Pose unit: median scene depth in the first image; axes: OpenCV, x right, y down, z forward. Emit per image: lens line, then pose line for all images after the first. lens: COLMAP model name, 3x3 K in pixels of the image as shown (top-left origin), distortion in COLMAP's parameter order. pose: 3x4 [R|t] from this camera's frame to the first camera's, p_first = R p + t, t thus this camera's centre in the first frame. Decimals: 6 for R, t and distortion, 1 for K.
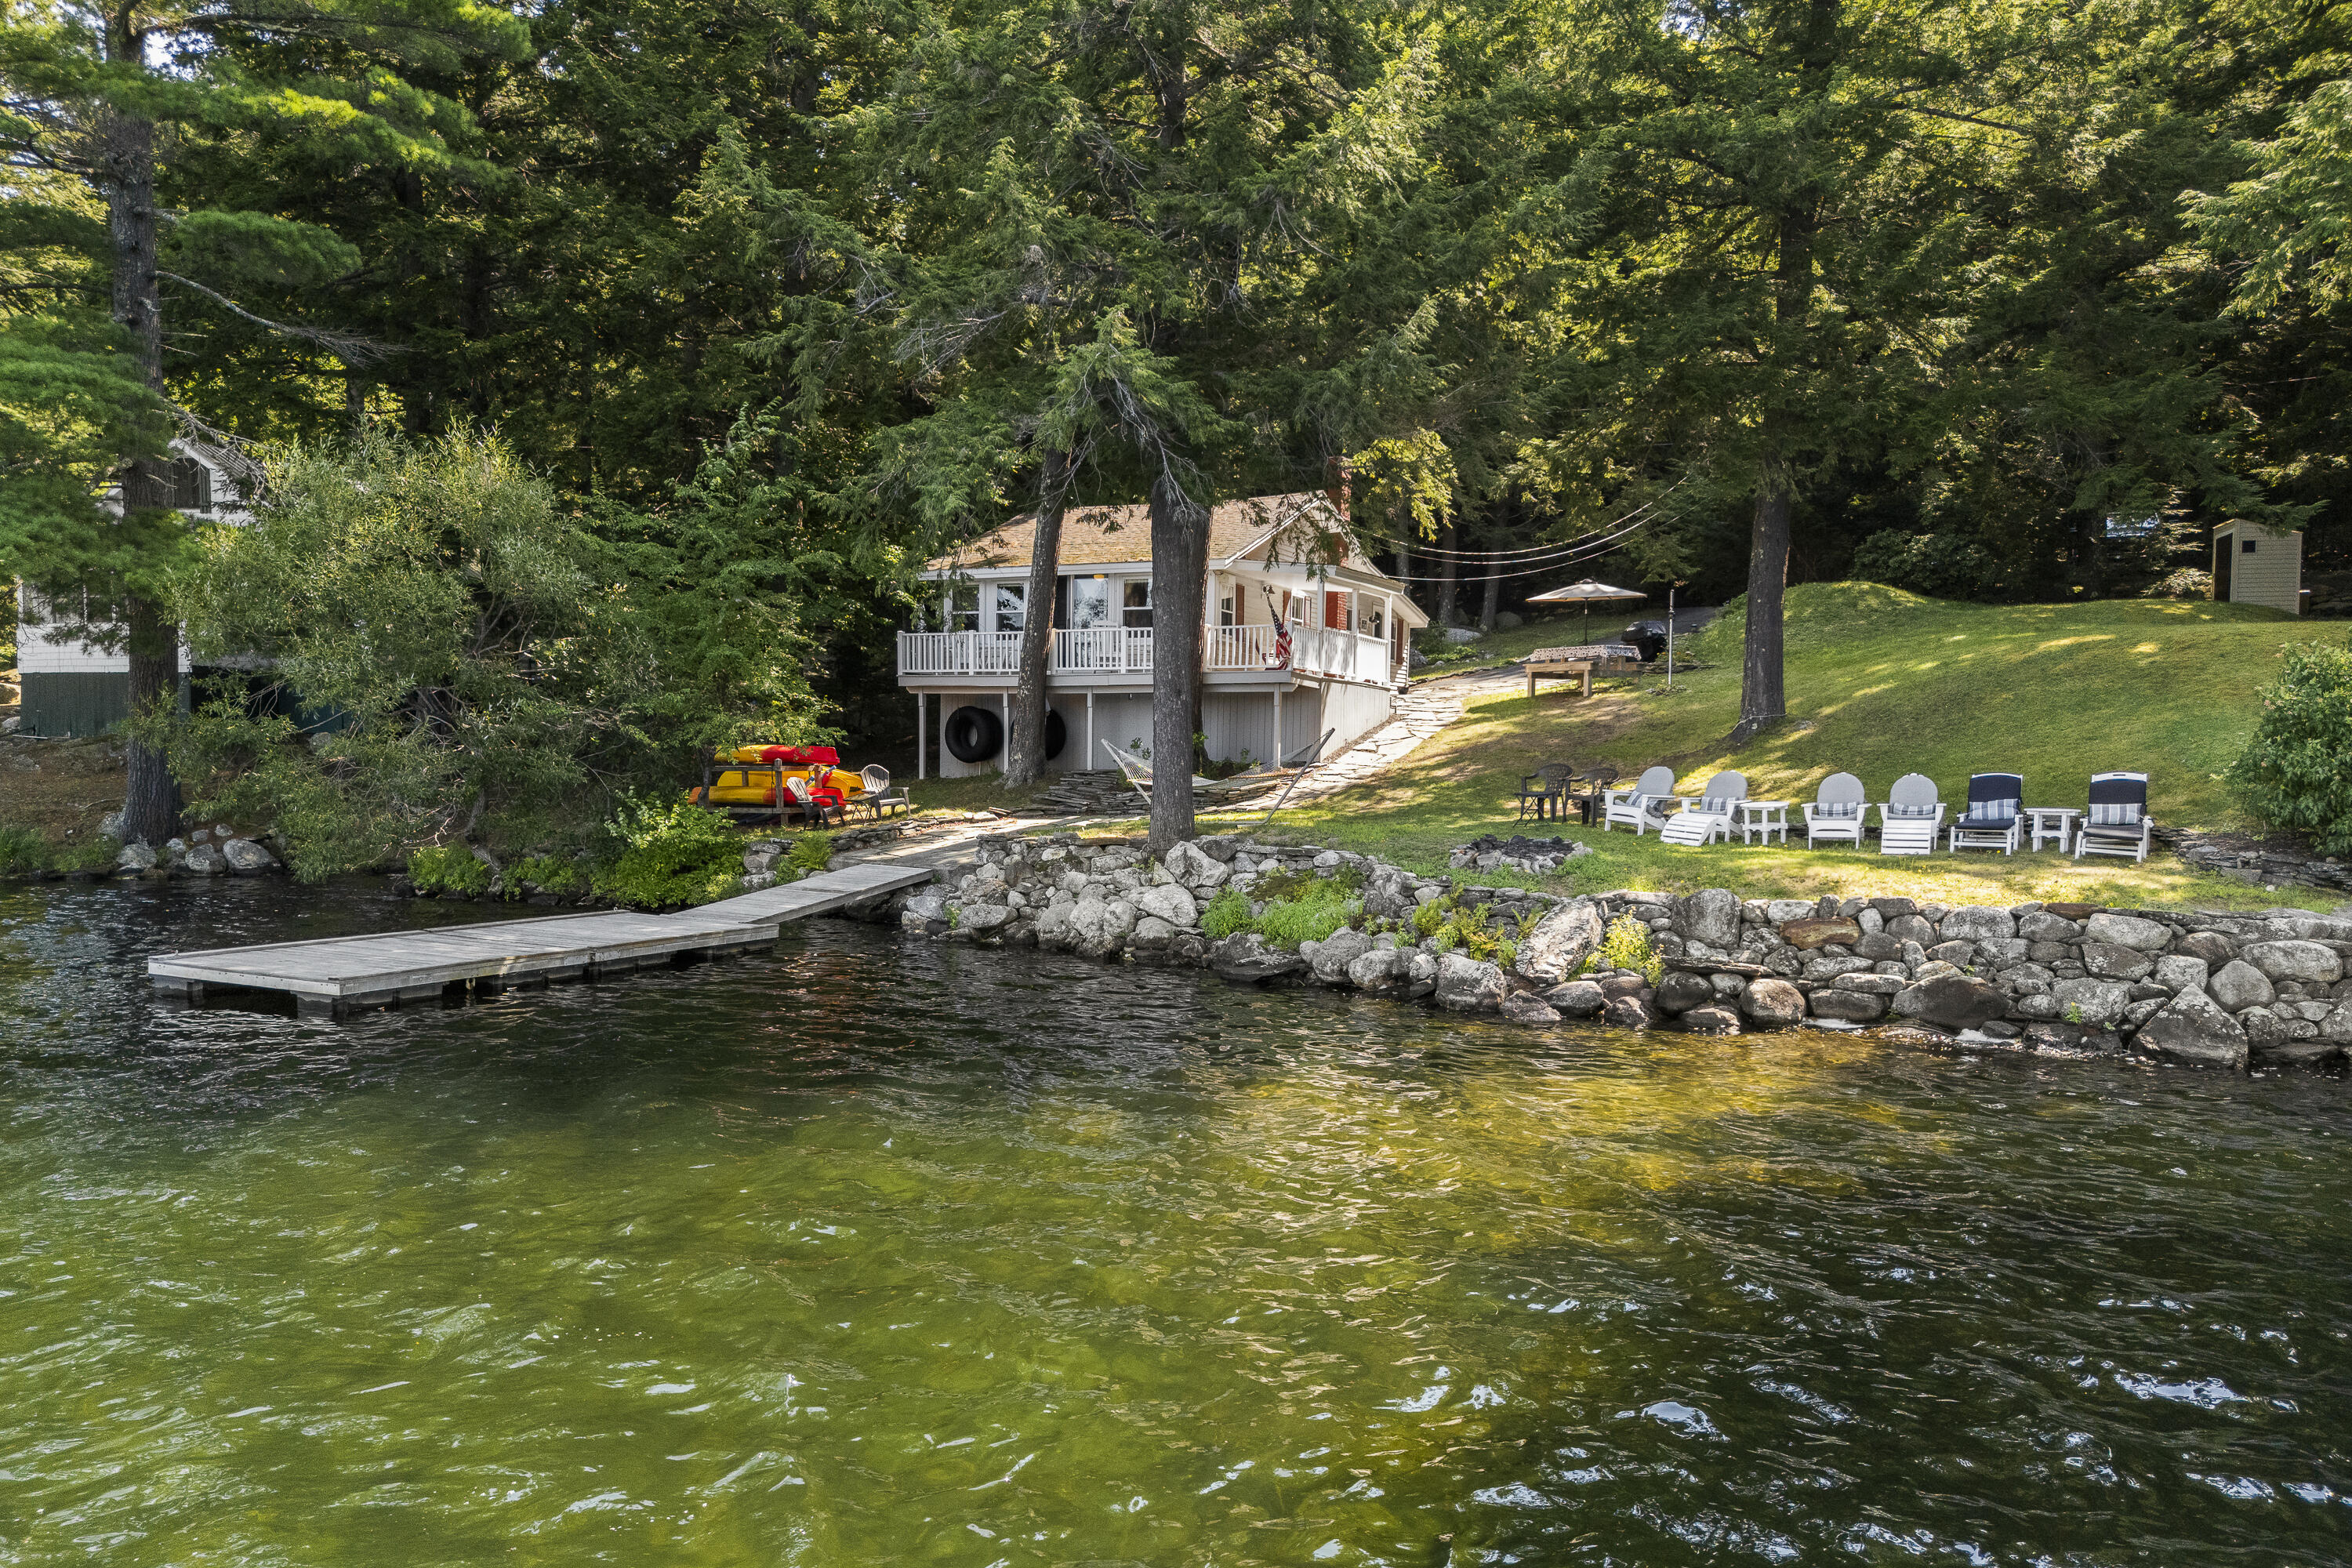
lens RADIAL K [[1697.4, 0, 1176.0], [0, 1697.4, 784.0], [0, 0, 1]] dist [0.069894, -0.030710]
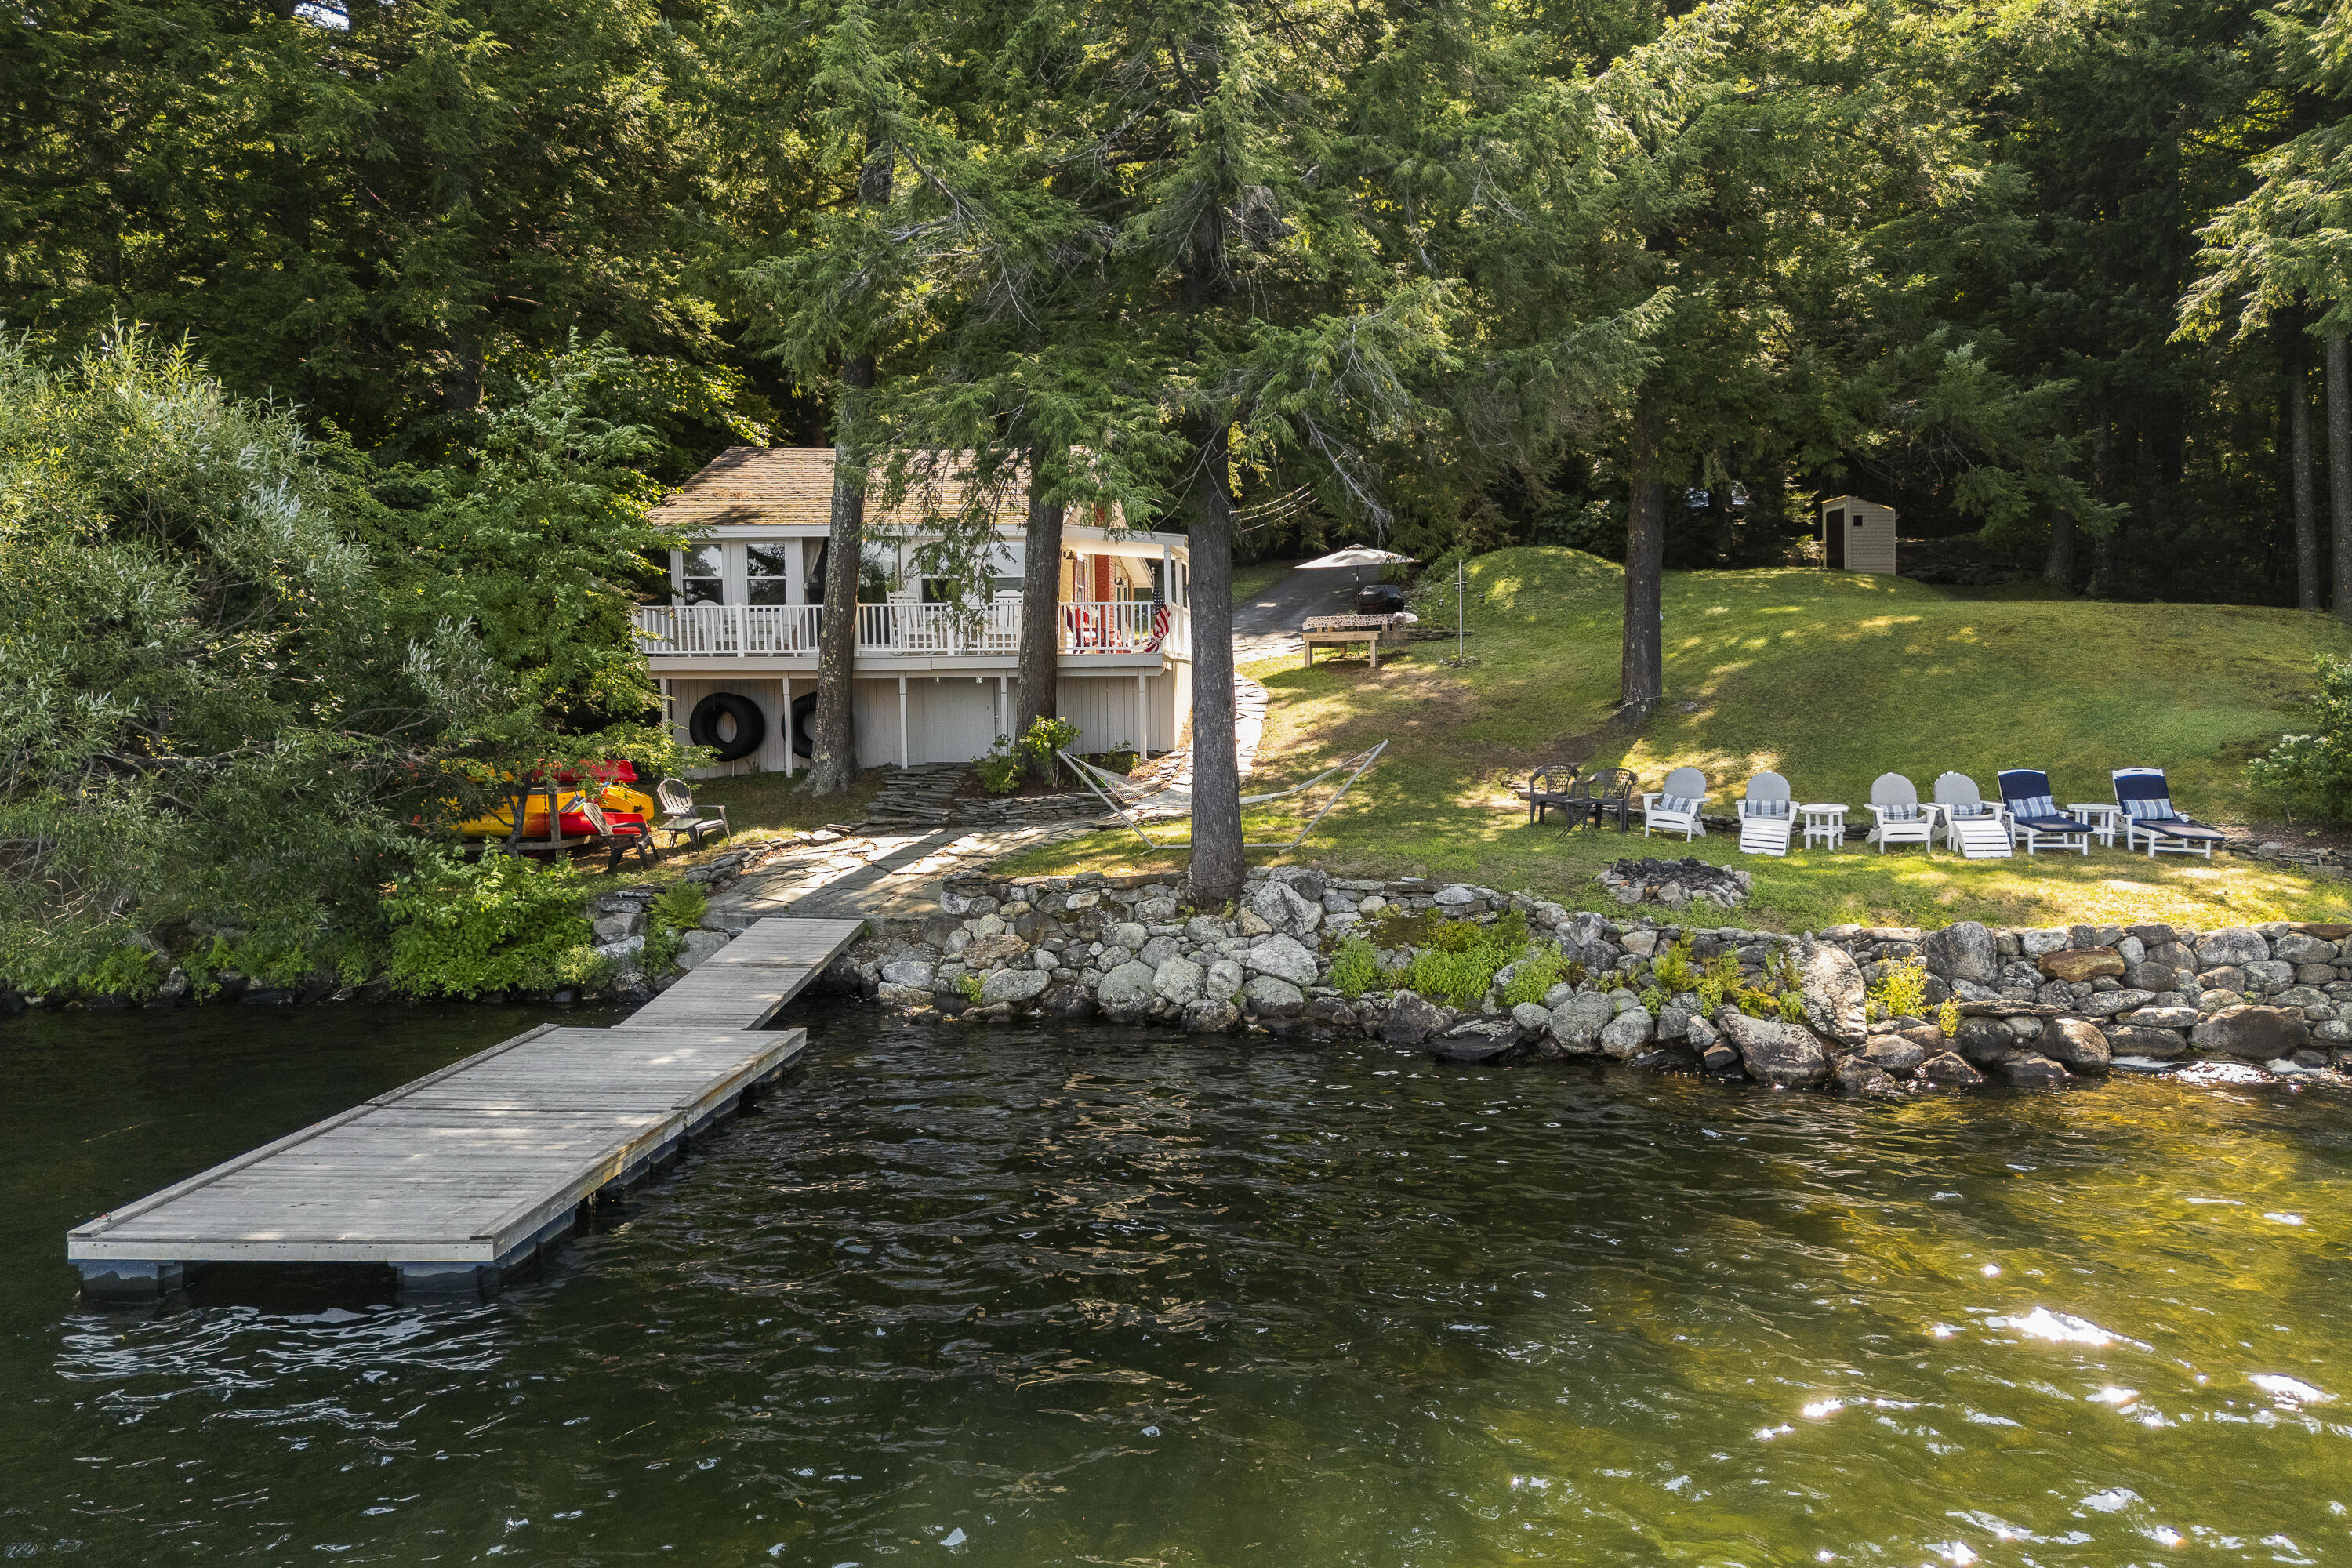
lens RADIAL K [[1715.5, 0, 1177.0], [0, 1715.5, 684.6], [0, 0, 1]] dist [0.083284, -0.051889]
pose [[0.922190, -0.023313, 0.386034, -0.380357], [0.026418, 0.999647, -0.002740, -0.065641], [-0.385834, 0.012725, 0.922480, 0.223278]]
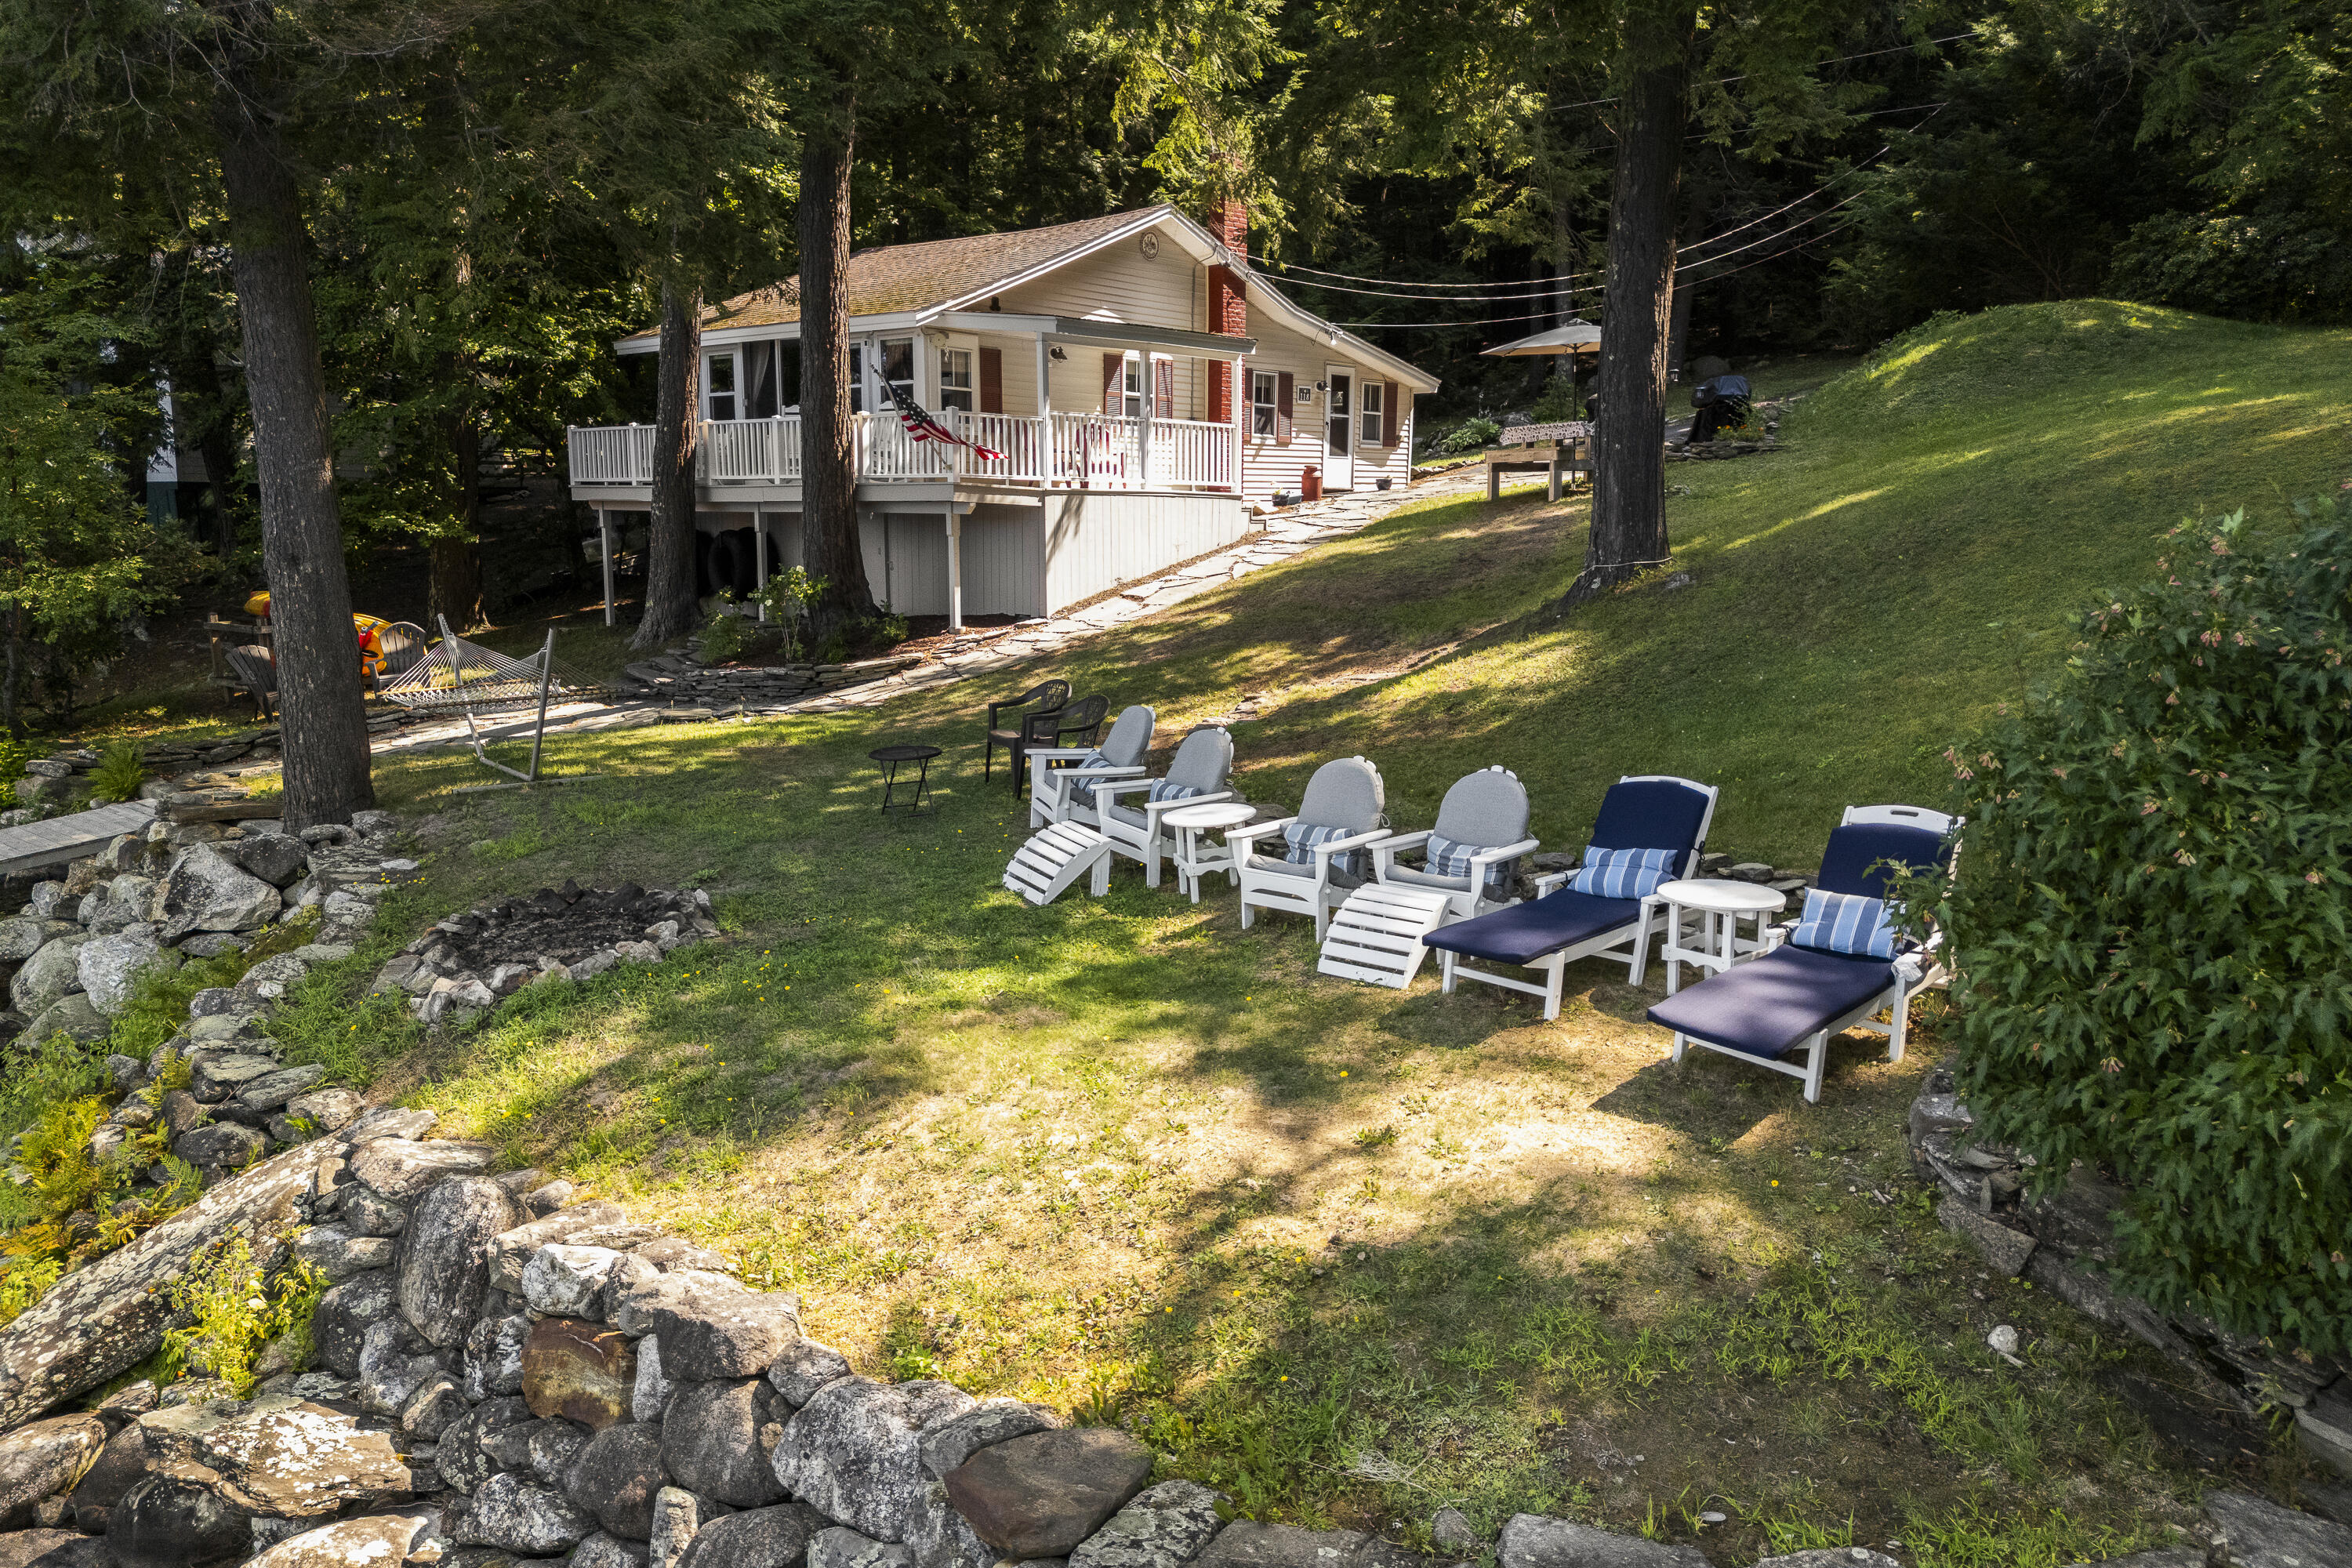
lens RADIAL K [[1674.0, 0, 1207.0], [0, 1674.0, 688.5], [0, 0, 1]] dist [0.070582, -0.001472]
pose [[0.967461, 0.017251, -0.252432, 0.457472], [0.006133, 0.995781, 0.091558, -0.065198], [0.252947, -0.090127, 0.963273, 0.553090]]
